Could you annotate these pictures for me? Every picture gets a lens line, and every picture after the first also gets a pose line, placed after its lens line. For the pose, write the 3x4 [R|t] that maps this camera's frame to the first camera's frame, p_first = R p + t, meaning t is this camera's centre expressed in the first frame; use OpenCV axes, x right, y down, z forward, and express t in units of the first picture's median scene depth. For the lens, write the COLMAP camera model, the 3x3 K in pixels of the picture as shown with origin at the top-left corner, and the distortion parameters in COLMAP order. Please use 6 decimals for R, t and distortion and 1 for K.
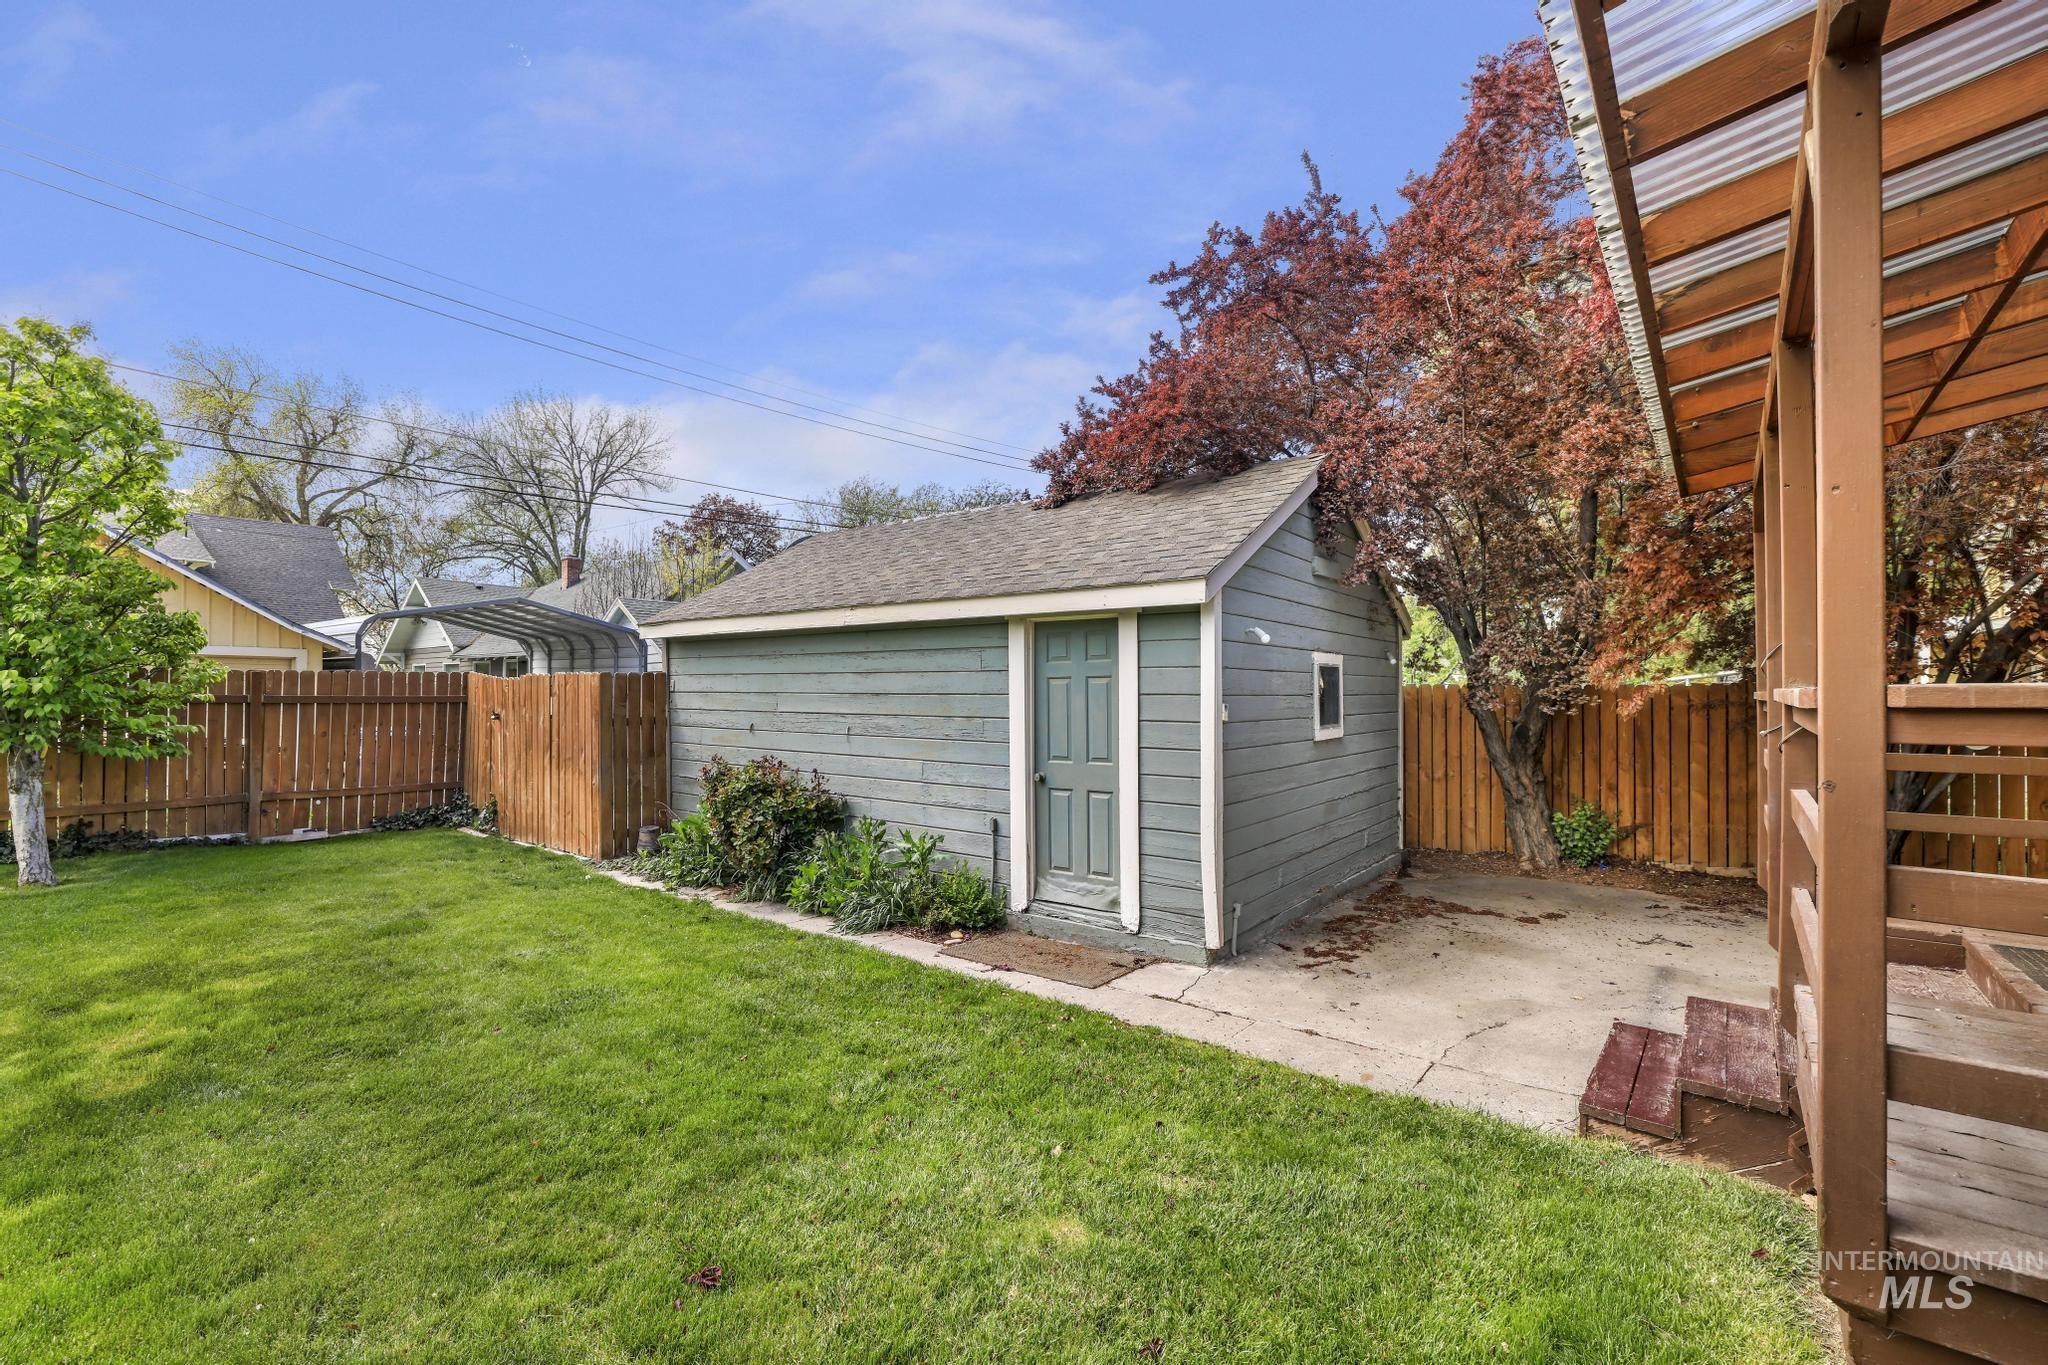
lens RADIAL K [[894.2, 0, 1024.0], [0, 894.2, 682.5], [0, 0, 1]] dist [-0.038924, 0.000042]
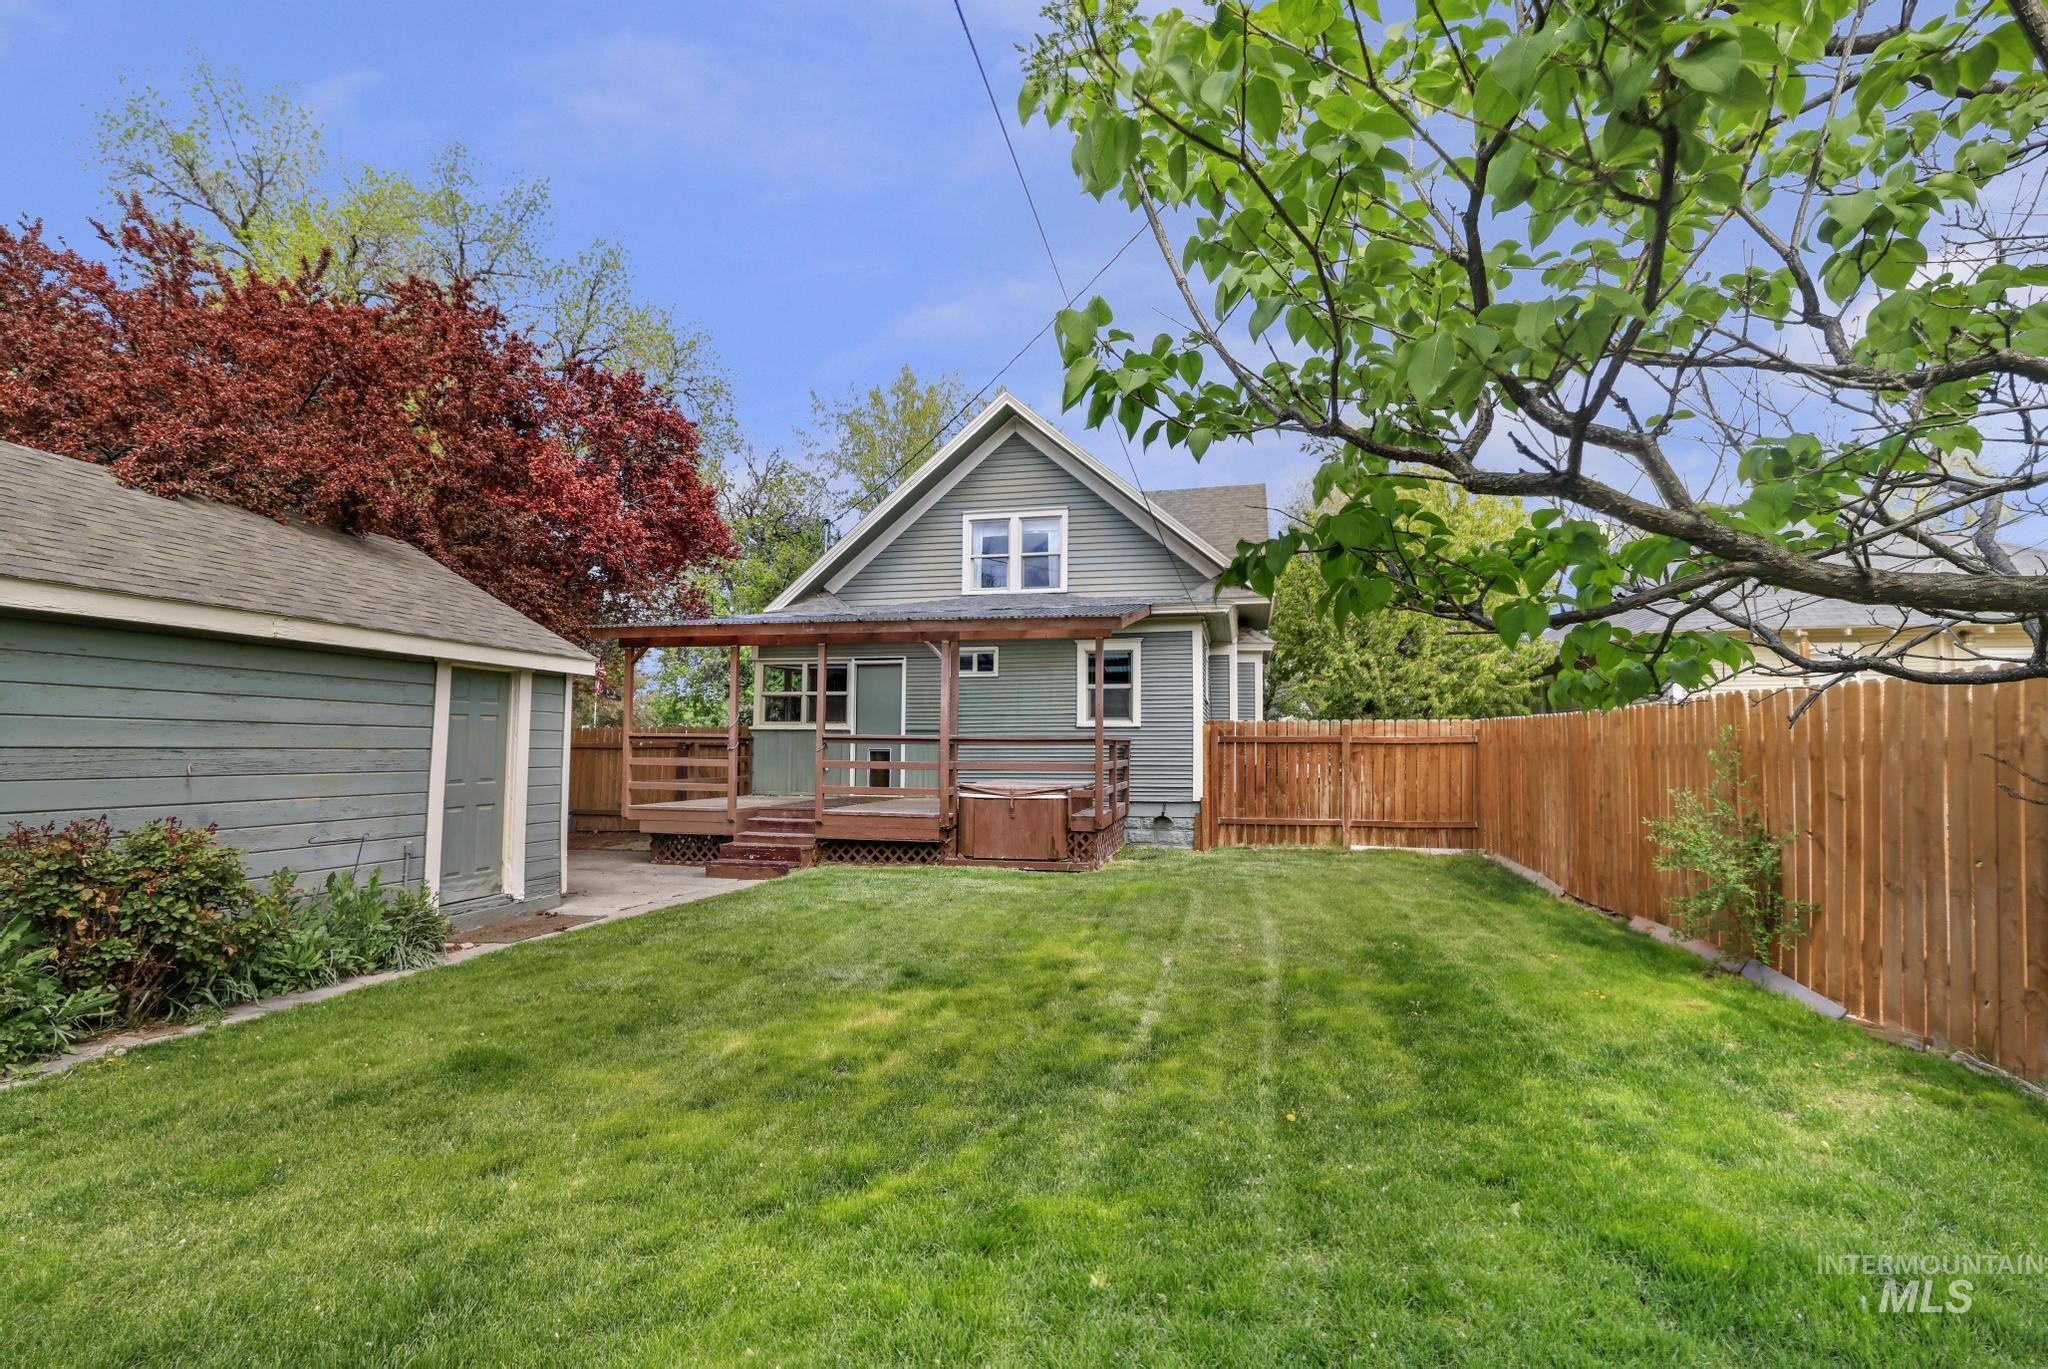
lens RADIAL K [[904.4, 0, 1031.0], [0, 904.4, 705.5], [0, 0, 1]] dist [-0.036980, 0.000073]
pose [[-0.445749, 0.036126, 0.894429, -1.293914], [-0.014136, 0.998777, -0.047385, 0.027099], [-0.895046, -0.033766, -0.444693, 0.788078]]
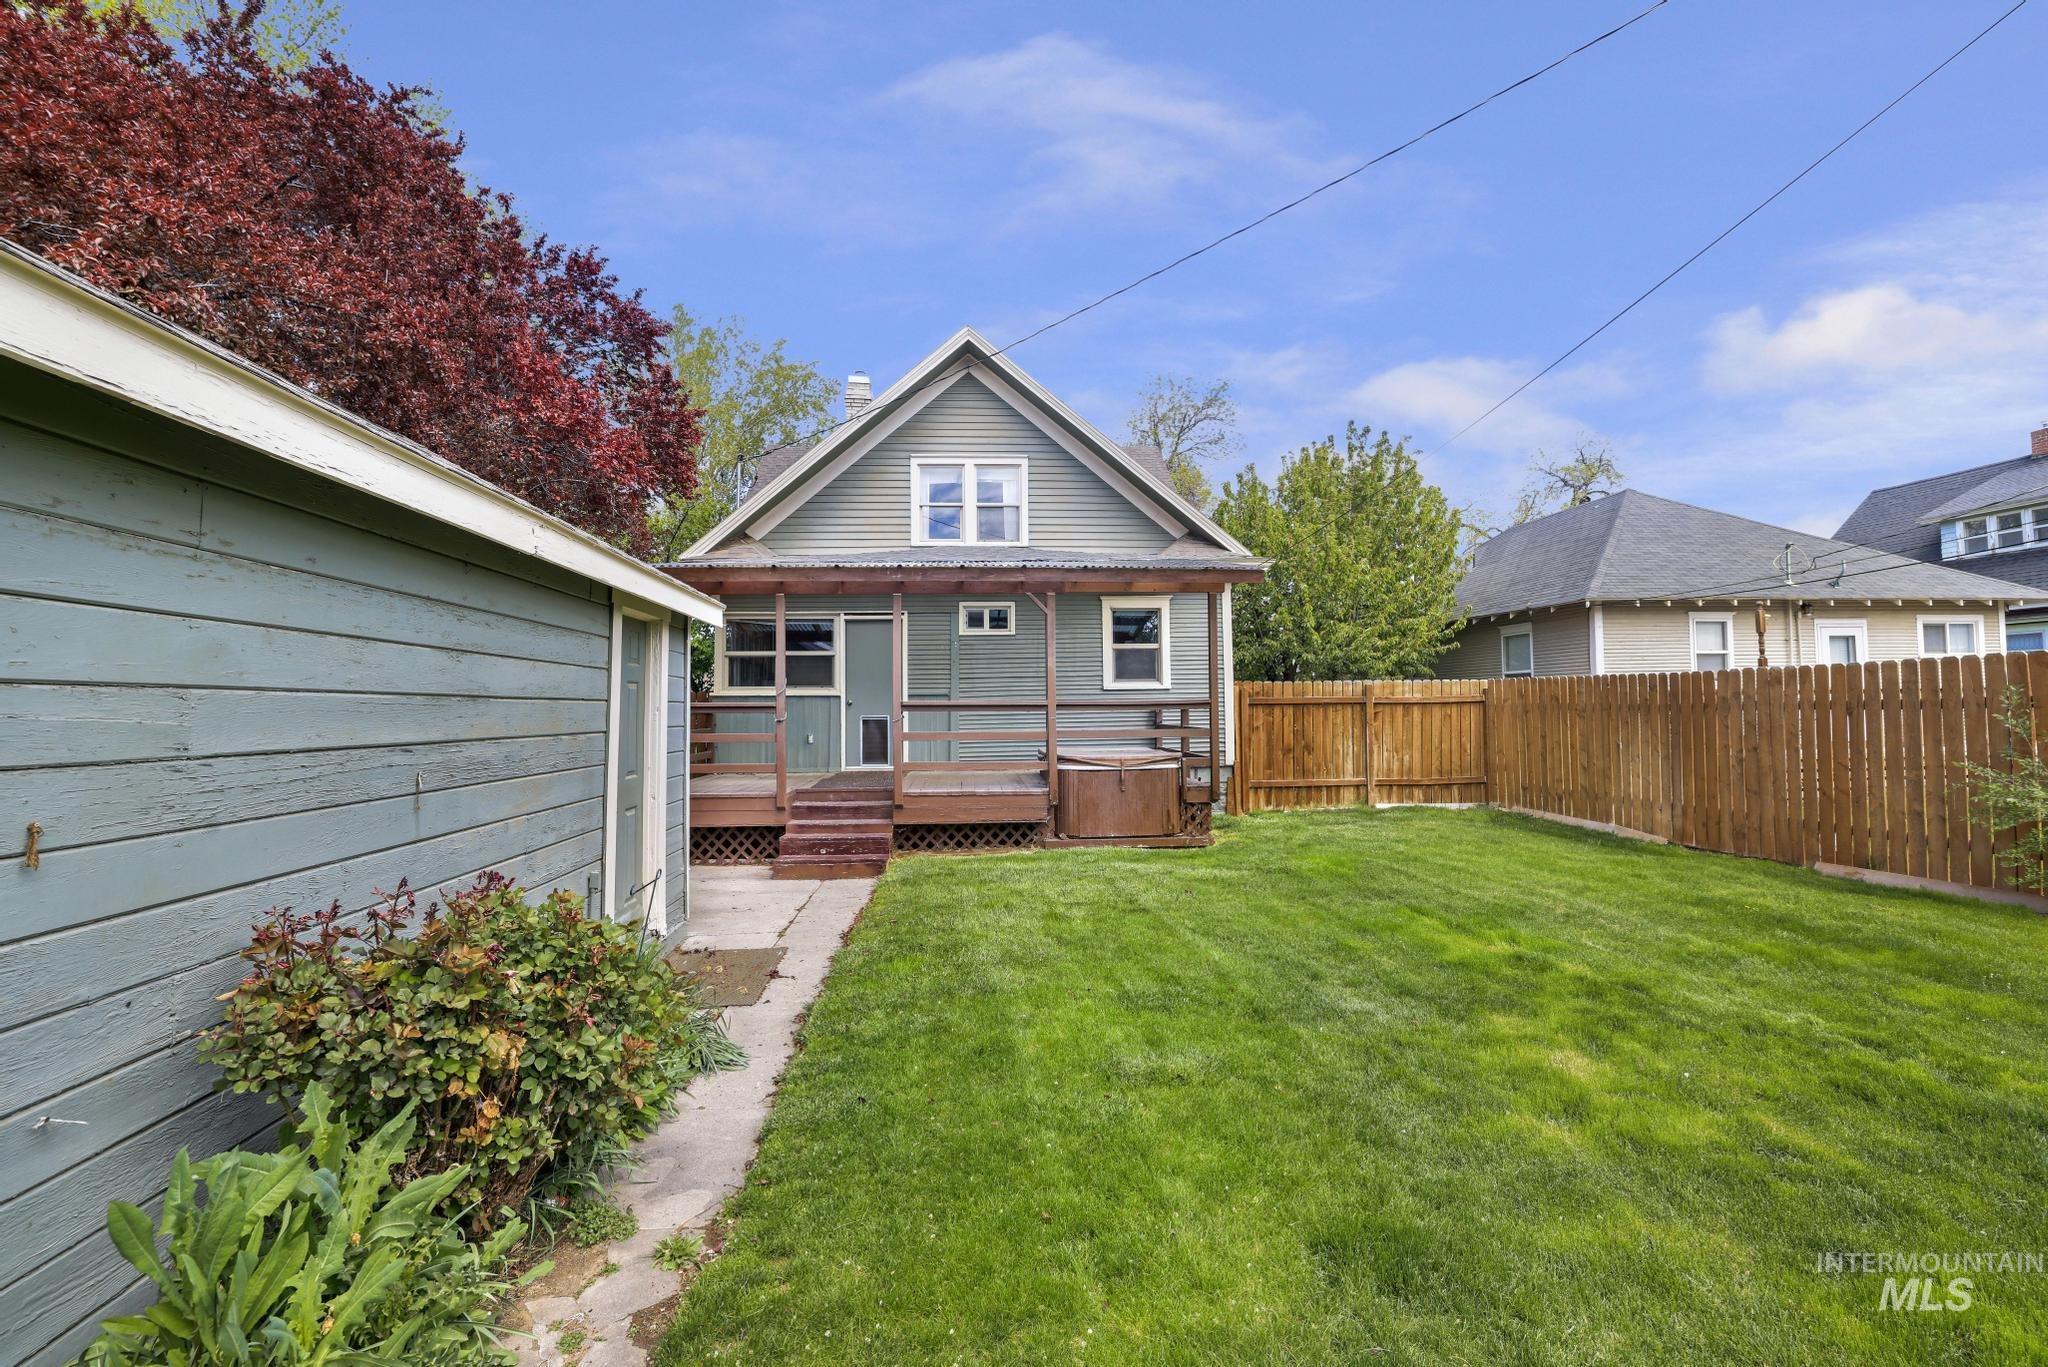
lens RADIAL K [[894.2, 0, 1024.0], [0, 894.2, 683.5], [0, 0, 1]] dist [-0.038924, 0.000042]
pose [[-0.667246, 0.024053, 0.744449, -0.770250], [0.001213, 0.999512, -0.031206, 0.022806], [-0.744836, -0.019919, -0.666950, 1.193924]]
